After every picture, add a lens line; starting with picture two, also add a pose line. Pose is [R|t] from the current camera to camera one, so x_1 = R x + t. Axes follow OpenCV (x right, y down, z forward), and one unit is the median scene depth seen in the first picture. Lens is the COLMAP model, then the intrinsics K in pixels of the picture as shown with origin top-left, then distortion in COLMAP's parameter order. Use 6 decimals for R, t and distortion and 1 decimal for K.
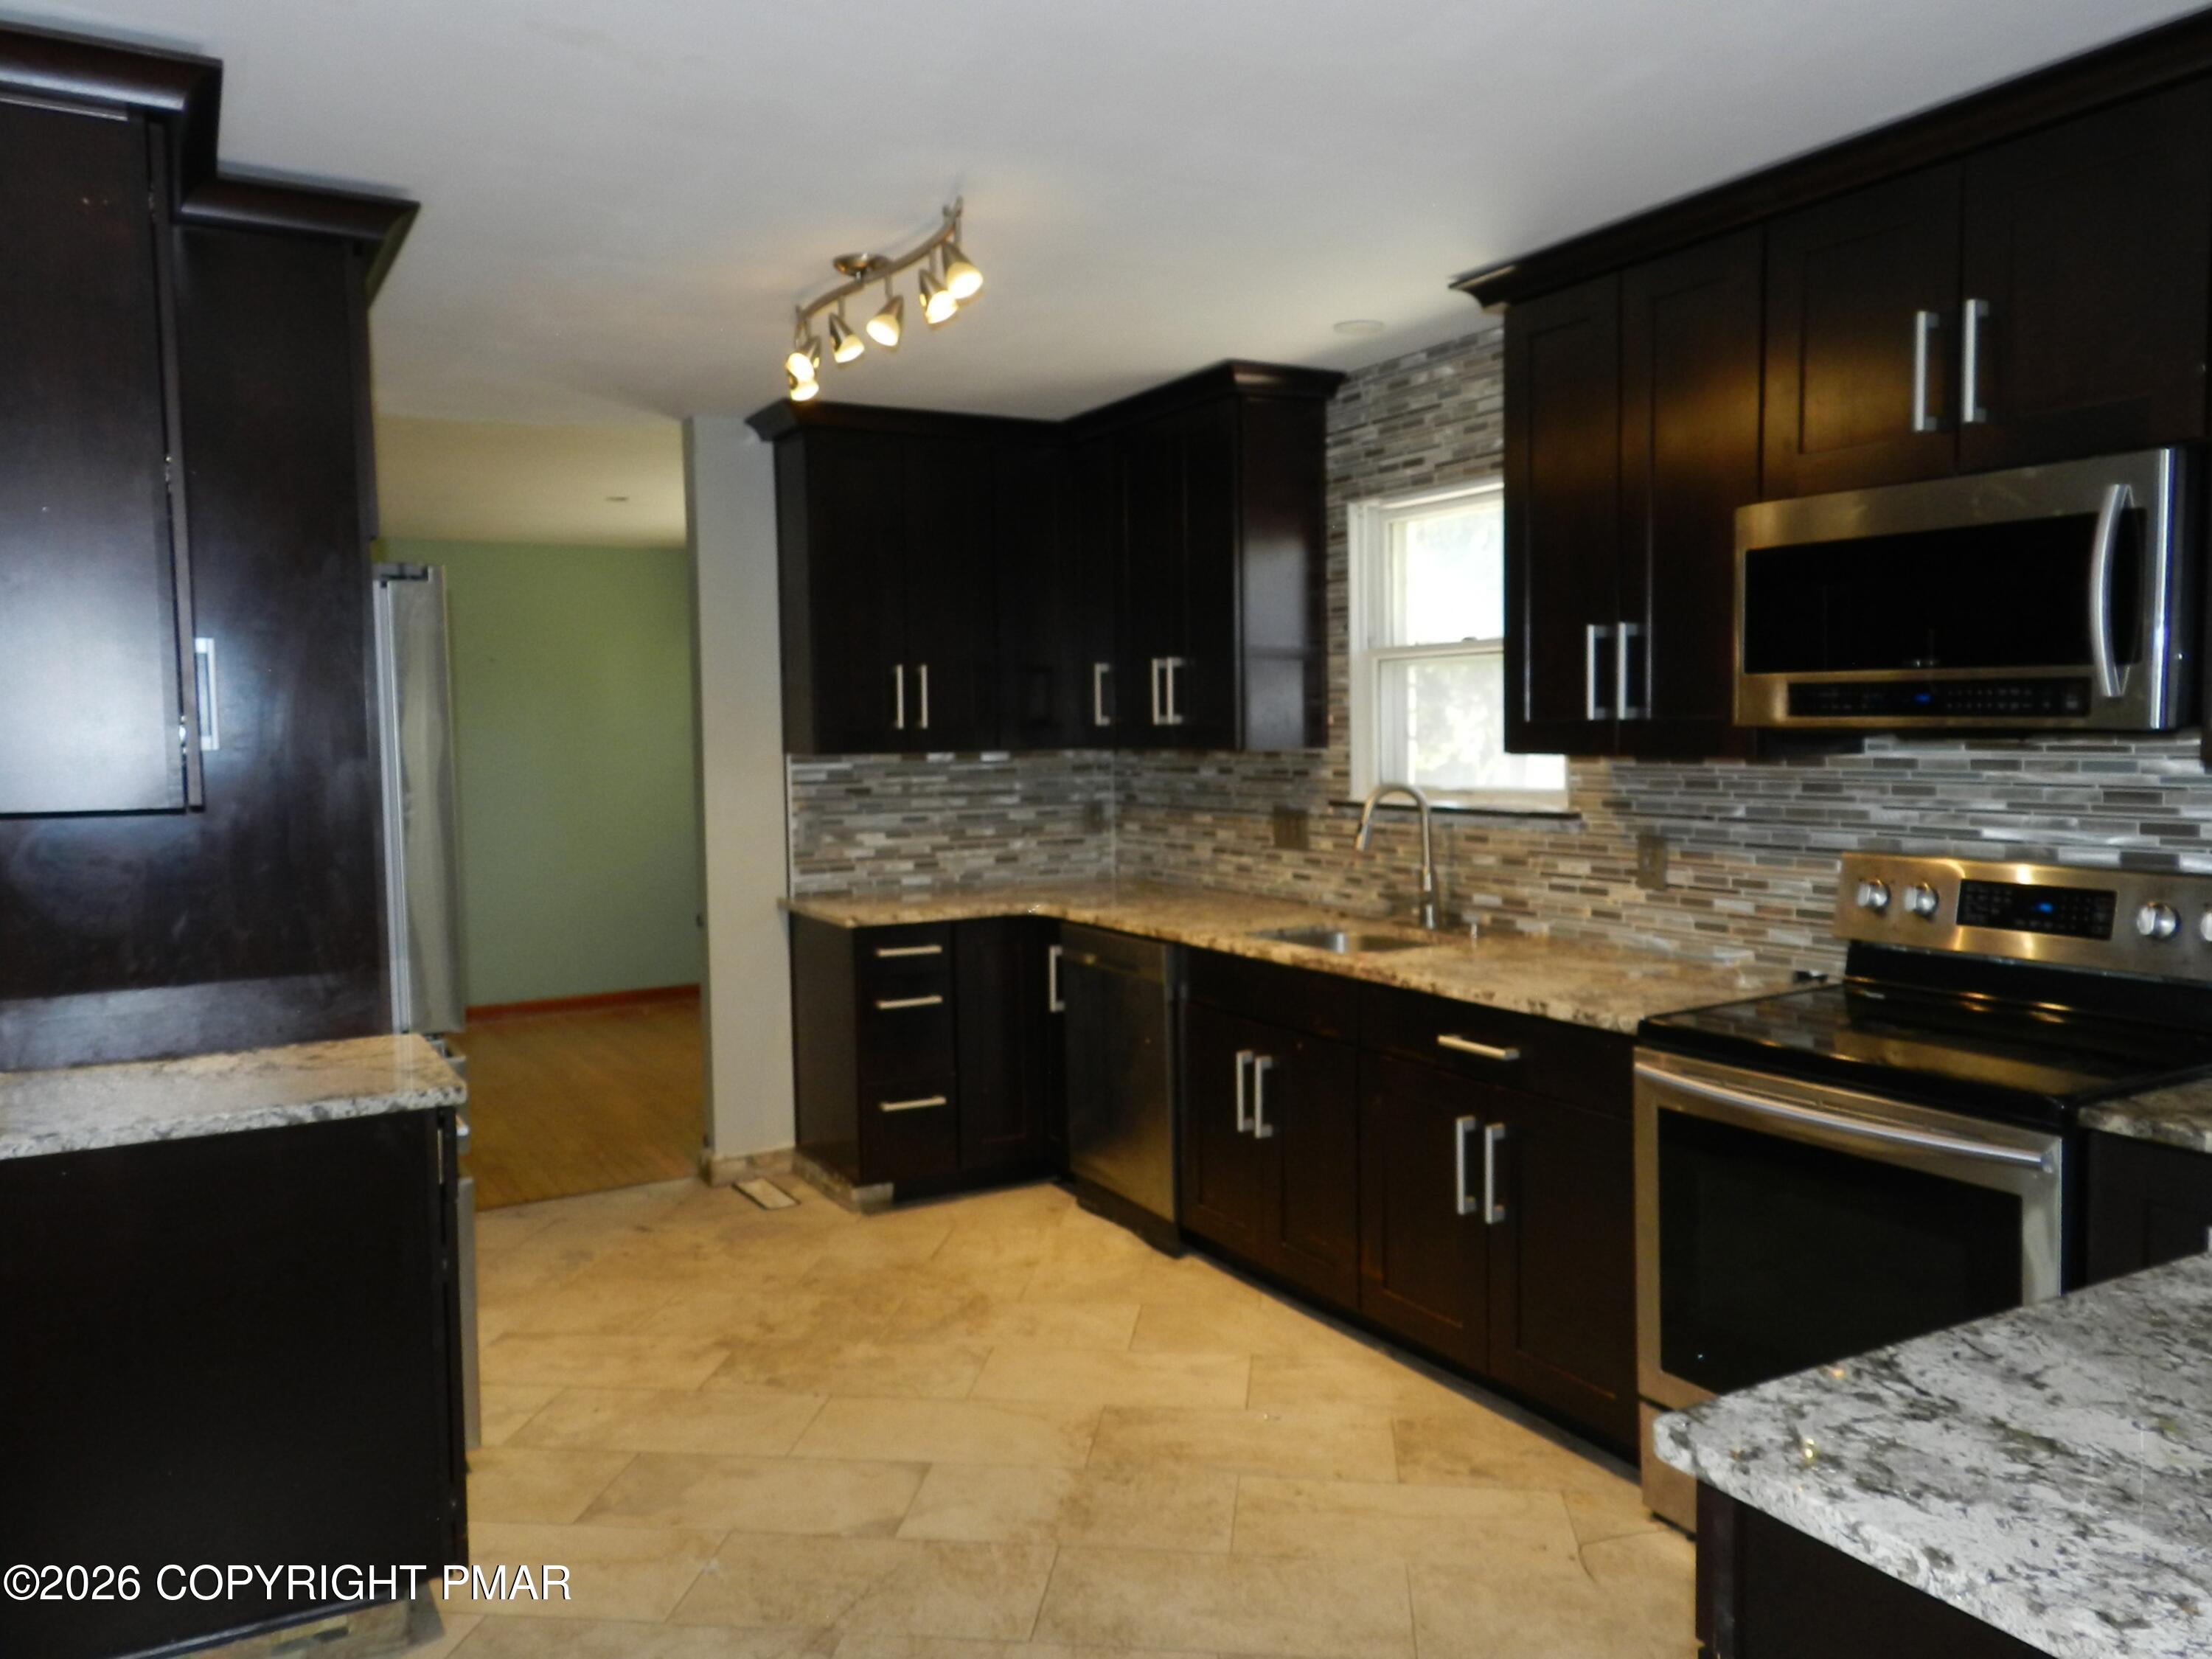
lens RADIAL K [[1567.3, 0, 1100.6], [0, 1567.3, 832.9], [0, 0, 1]] dist [0.025900, -0.001472]
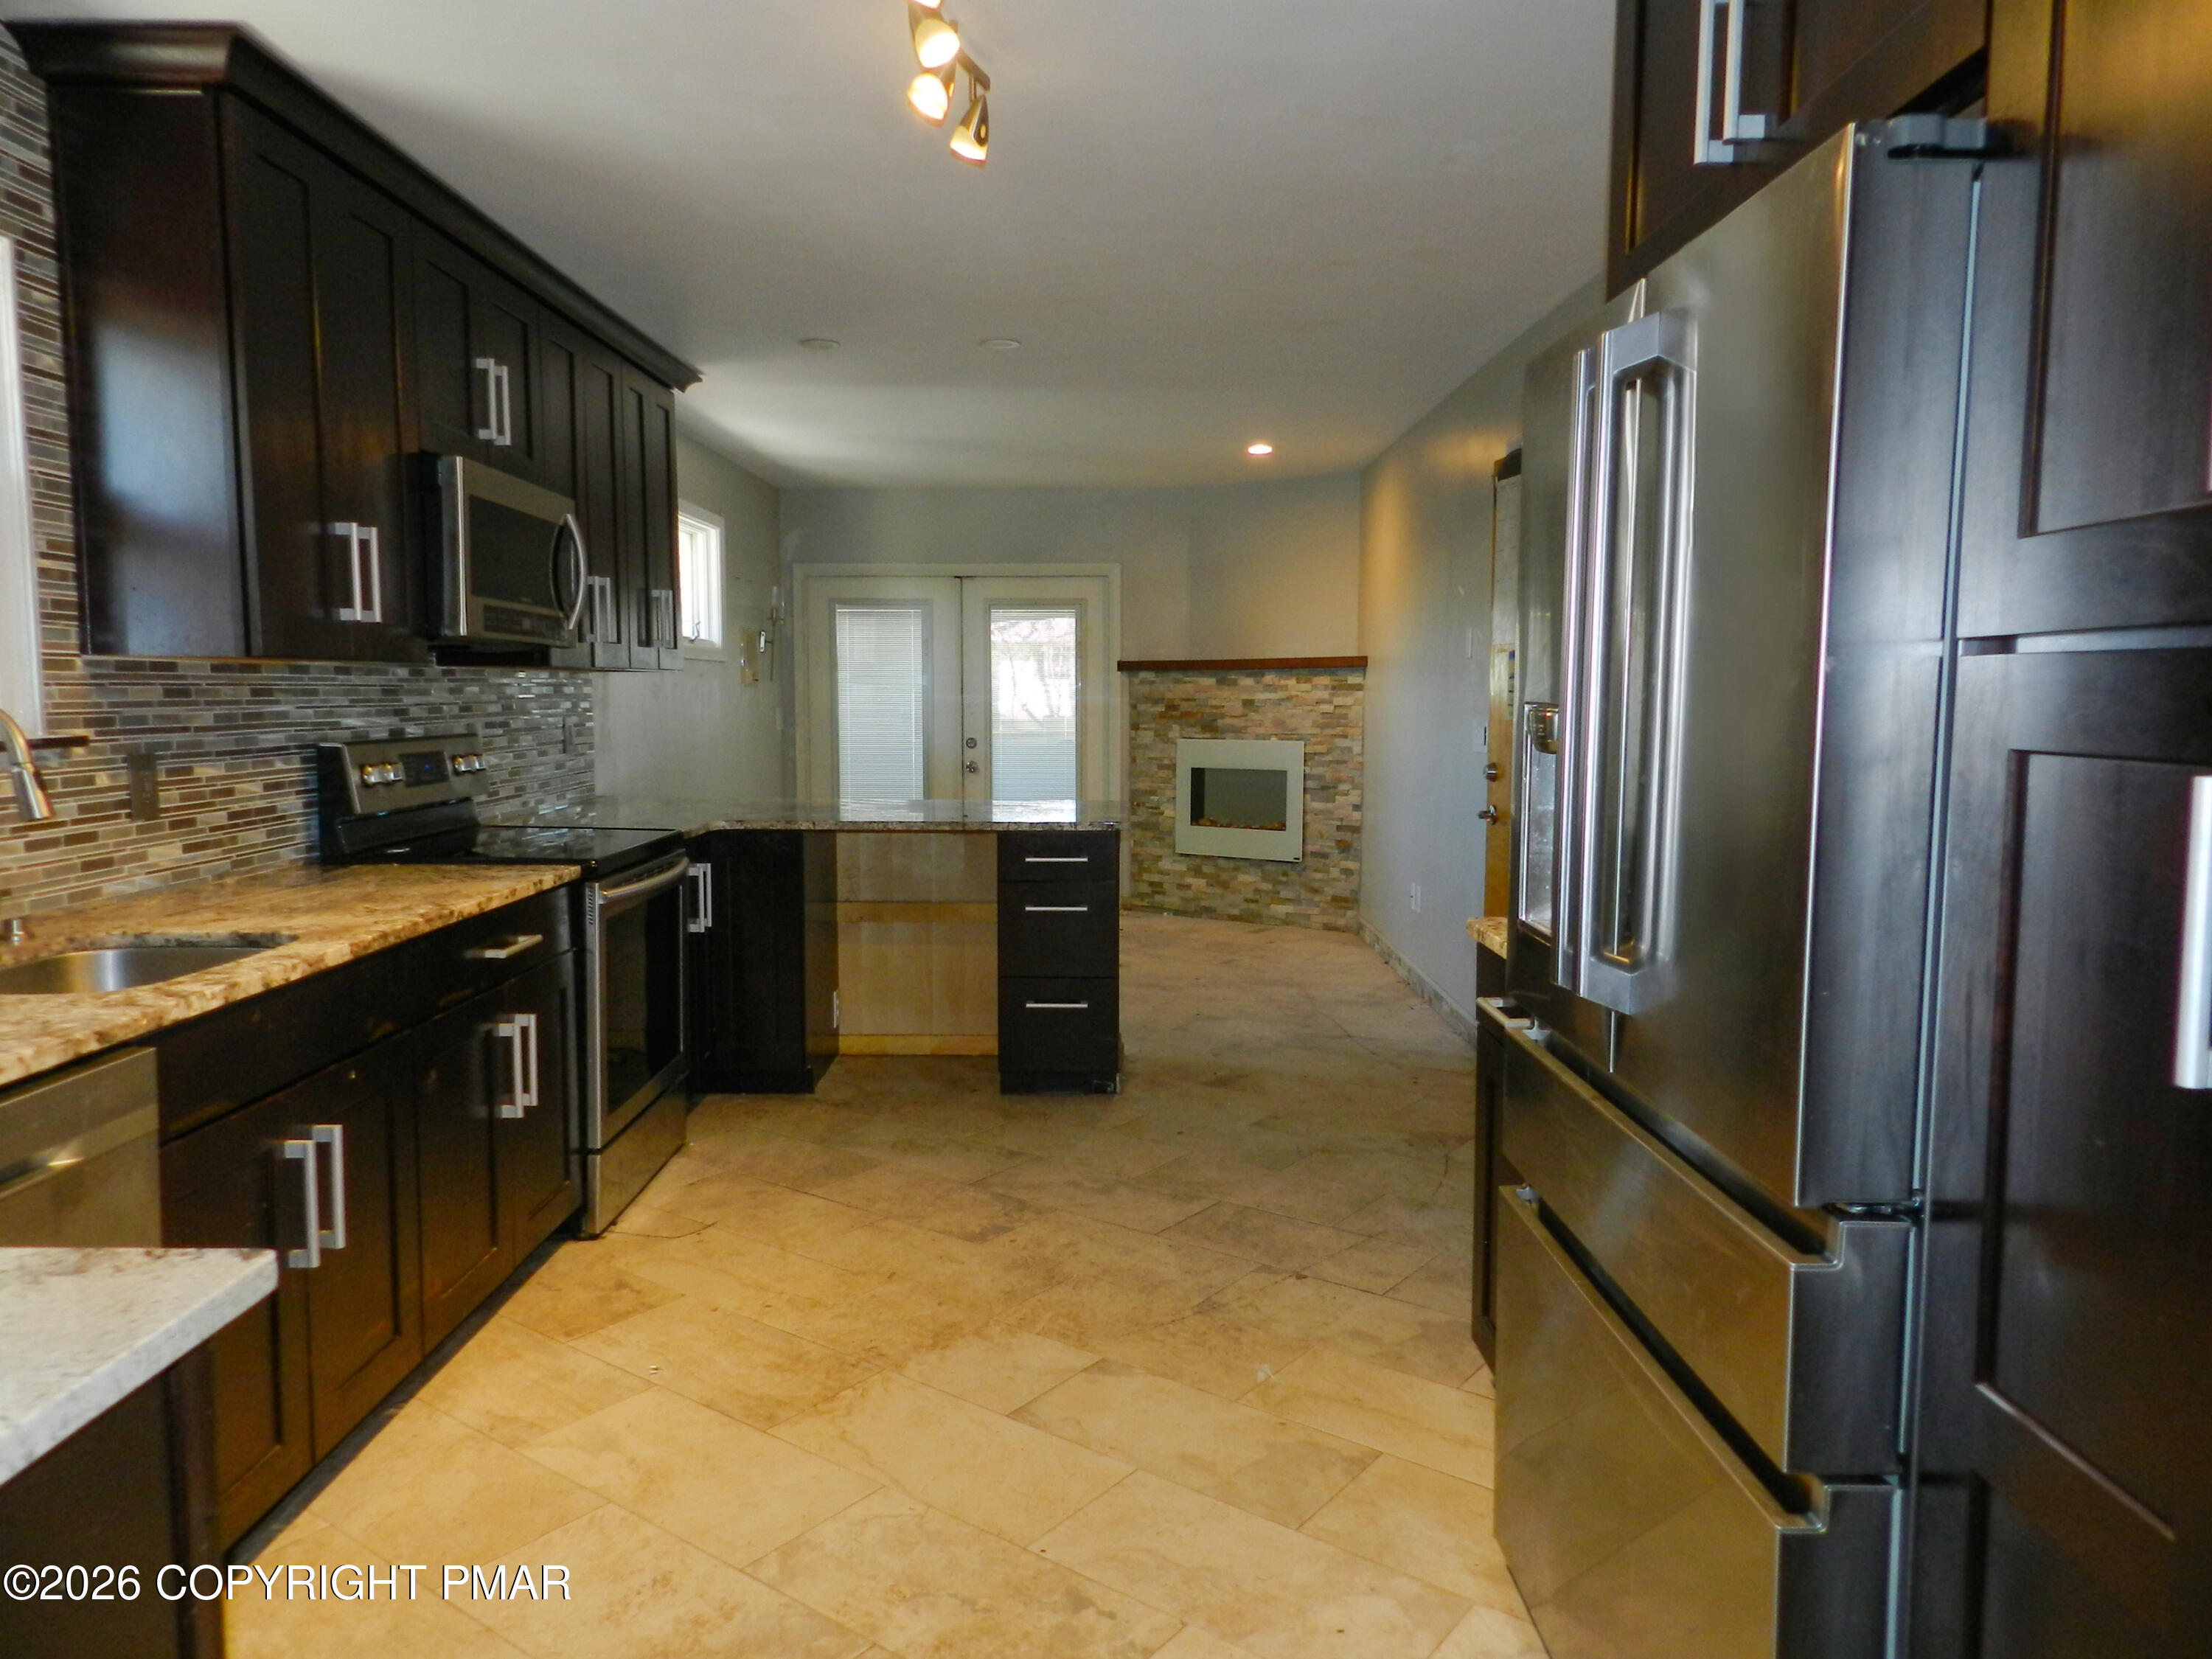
lens RADIAL K [[1498.6, 0, 1101.3], [0, 1498.6, 833.3], [0, 0, 1]] dist [0.022591, -0.003353]
pose [[-0.862989, -0.035488, 0.503975, -0.535014], [0.045117, 0.988131, 0.146838, -0.056114], [-0.503204, 0.149457, -0.851145, 1.525690]]
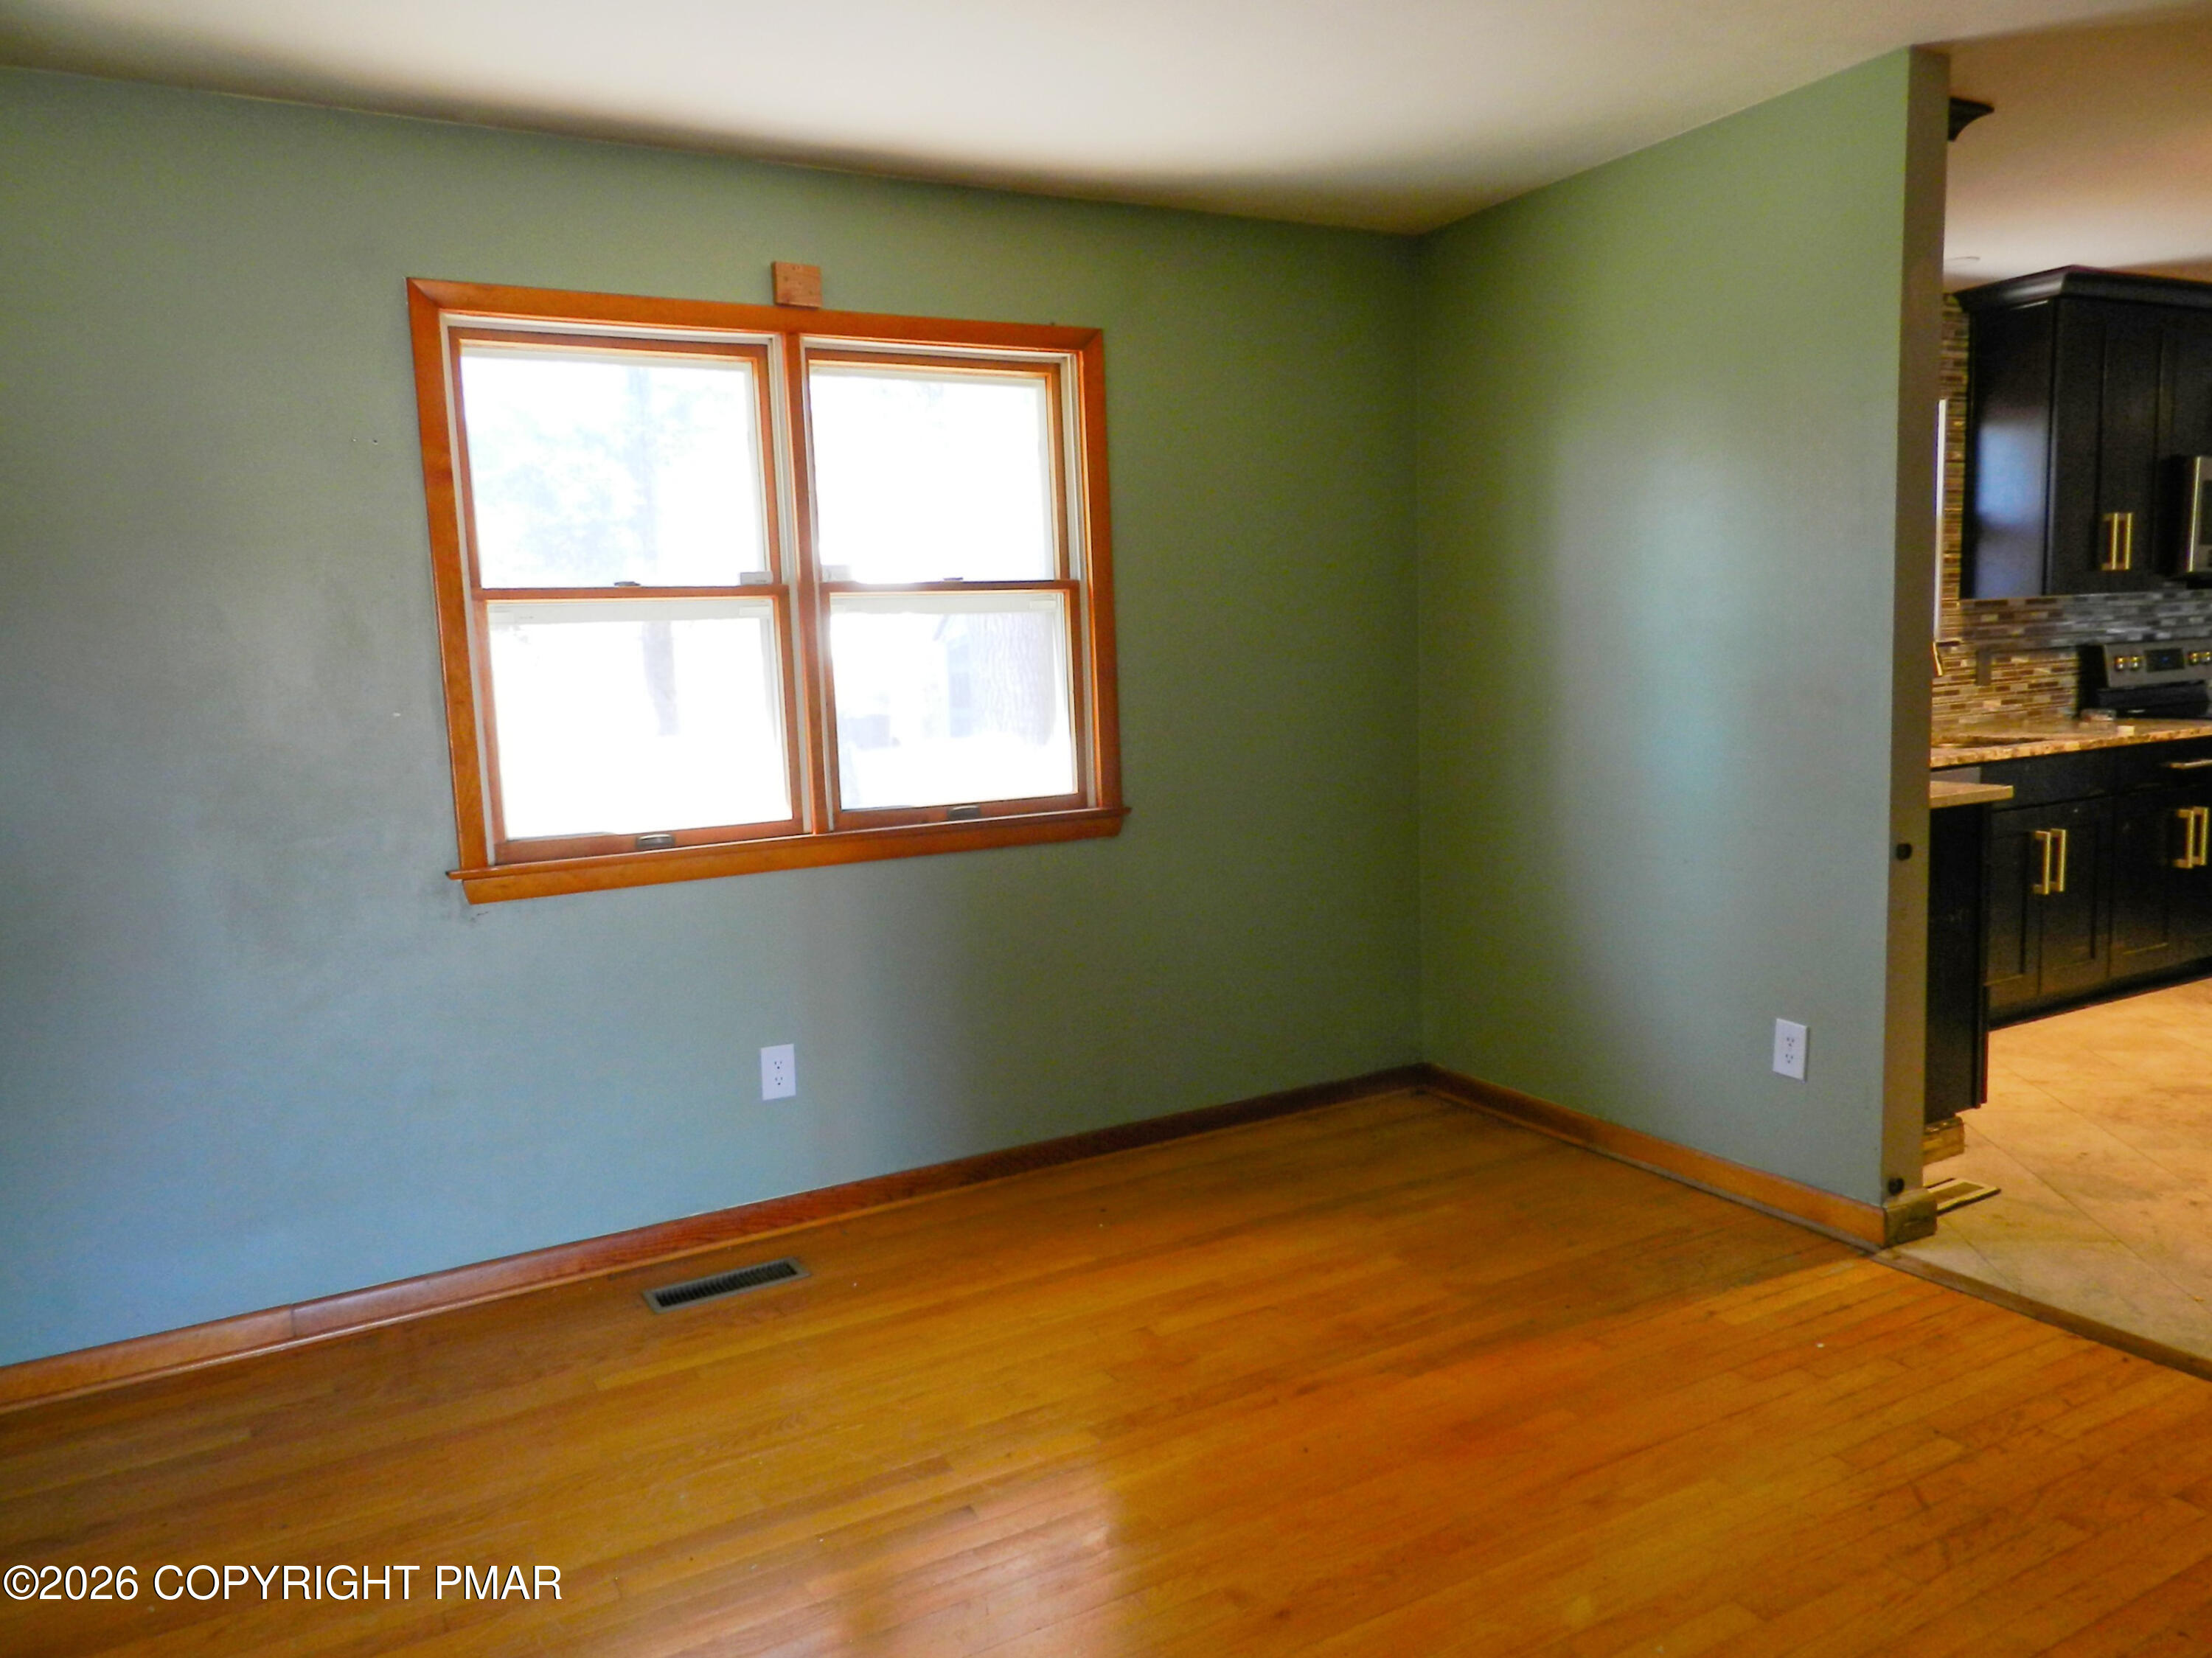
lens RADIAL K [[1567.2, 0, 1100.6], [0, 1567.2, 832.3], [0, 0, 1]] dist [0.025900, -0.001472]
pose [[0.029548, -0.103884, 0.994150, -1.371471], [0.108322, 0.989060, 0.100133, -0.078632], [-0.993677, 0.104730, 0.040477, 1.960150]]
